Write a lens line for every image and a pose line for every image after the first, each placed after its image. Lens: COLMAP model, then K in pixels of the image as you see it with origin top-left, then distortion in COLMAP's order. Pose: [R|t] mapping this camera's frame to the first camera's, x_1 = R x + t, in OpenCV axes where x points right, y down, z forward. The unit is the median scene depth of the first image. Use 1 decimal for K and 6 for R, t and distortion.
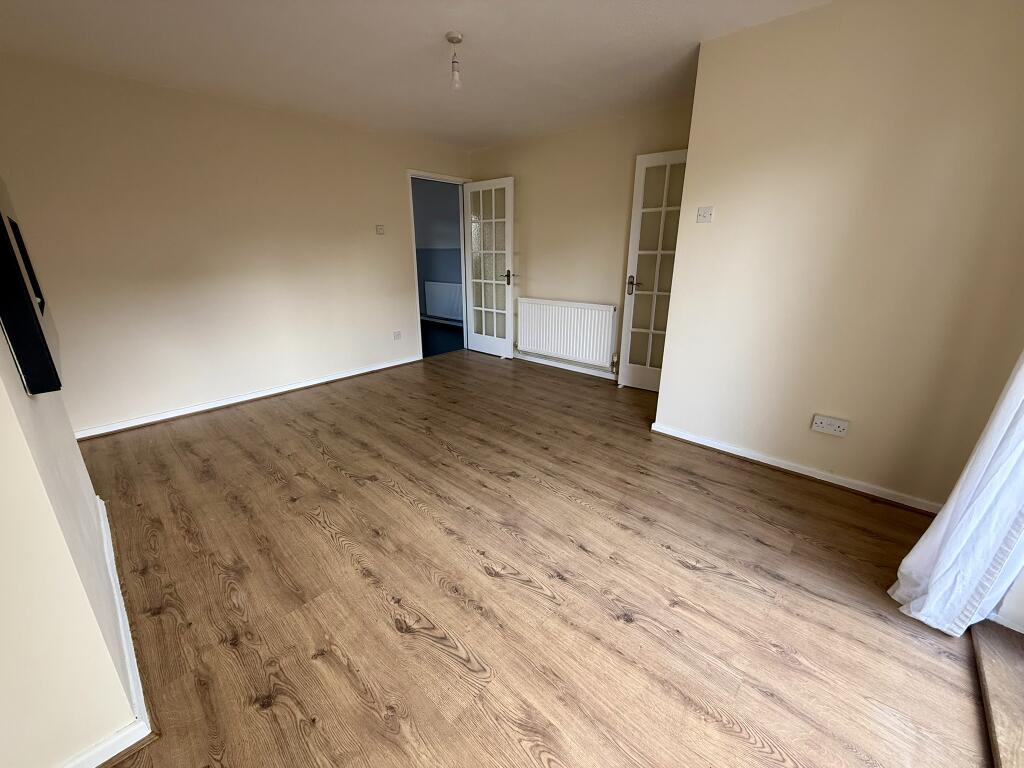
lens RADIAL K [[409.3, 0, 511.8], [0, 409.3, 383.6], [0, 0, 1]] dist [-0.000829, -0.000361]
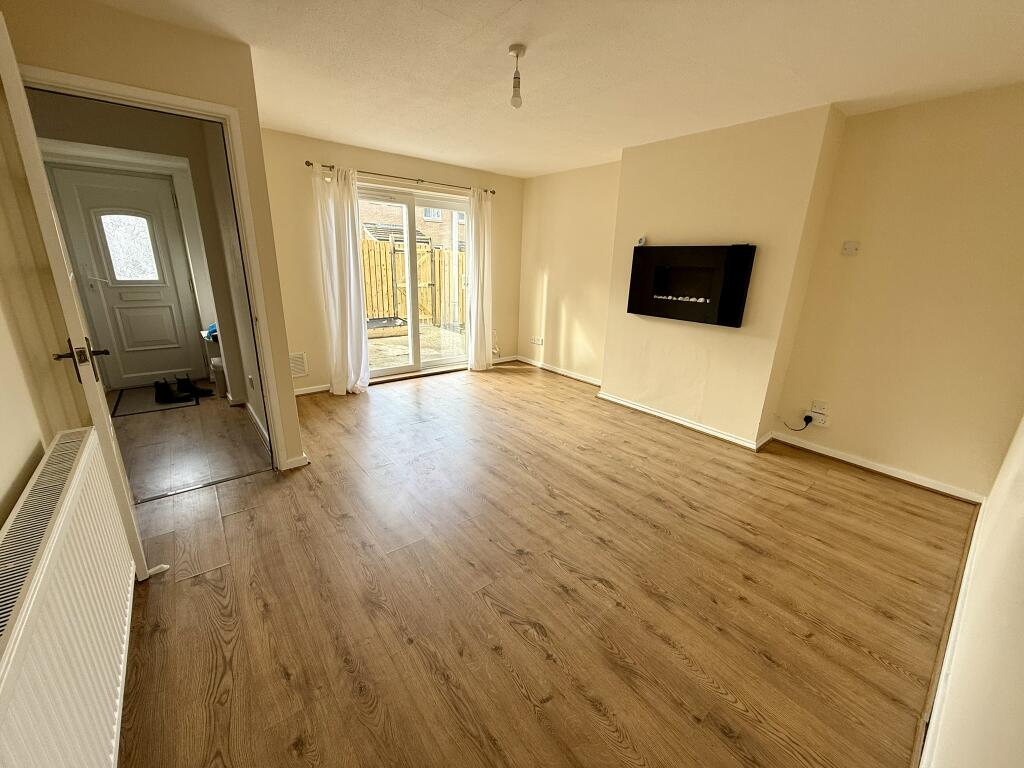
lens RADIAL K [[409.3, 0, 513.7], [0, 409.3, 386.6], [0, 0, 1]] dist [-0.000829, -0.000361]
pose [[-0.989353, -0.069620, 0.127801, -0.276016], [0.015898, 0.821195, 0.570426, -0.677458], [-0.144662, 0.566384, -0.811346, 1.969782]]
